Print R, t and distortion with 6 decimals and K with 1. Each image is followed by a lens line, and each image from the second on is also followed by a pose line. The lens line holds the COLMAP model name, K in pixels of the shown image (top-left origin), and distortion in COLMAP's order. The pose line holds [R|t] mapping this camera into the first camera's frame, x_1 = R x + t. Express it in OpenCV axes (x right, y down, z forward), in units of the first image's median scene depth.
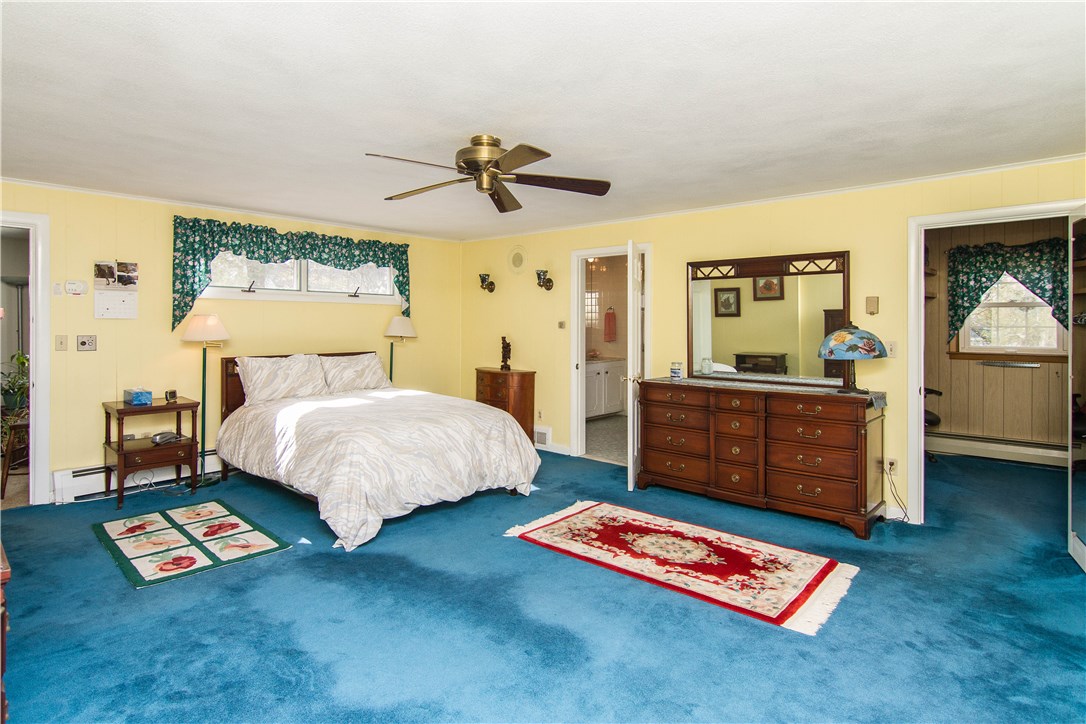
lens RADIAL K [[573.0, 0, 537.8], [0, 573.0, 317.7], [0, 0, 1]] dist [-0.004388, 0.002863]
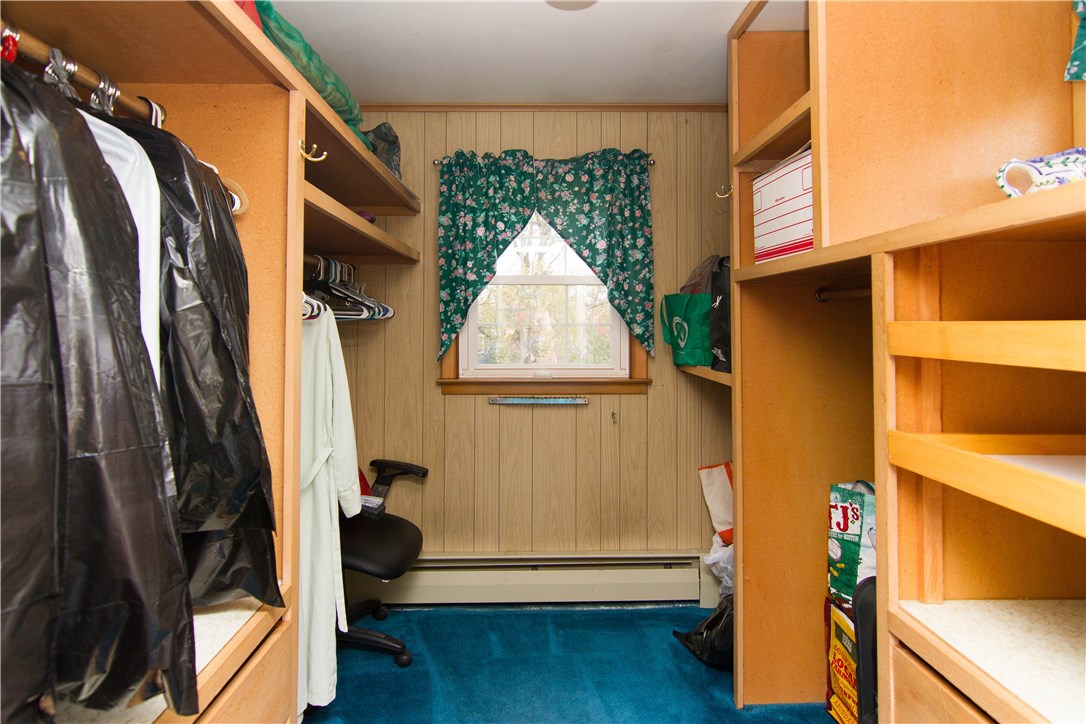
lens RADIAL K [[573.0, 0, 538.7], [0, 573.0, 358.2], [0, 0, 1]] dist [-0.004388, 0.002863]
pose [[0.726057, 0.001254, 0.687633, 0.476113], [-0.000346, 0.999999, -0.001459, 0.044681], [-0.687634, 0.000821, 0.726057, 0.633913]]
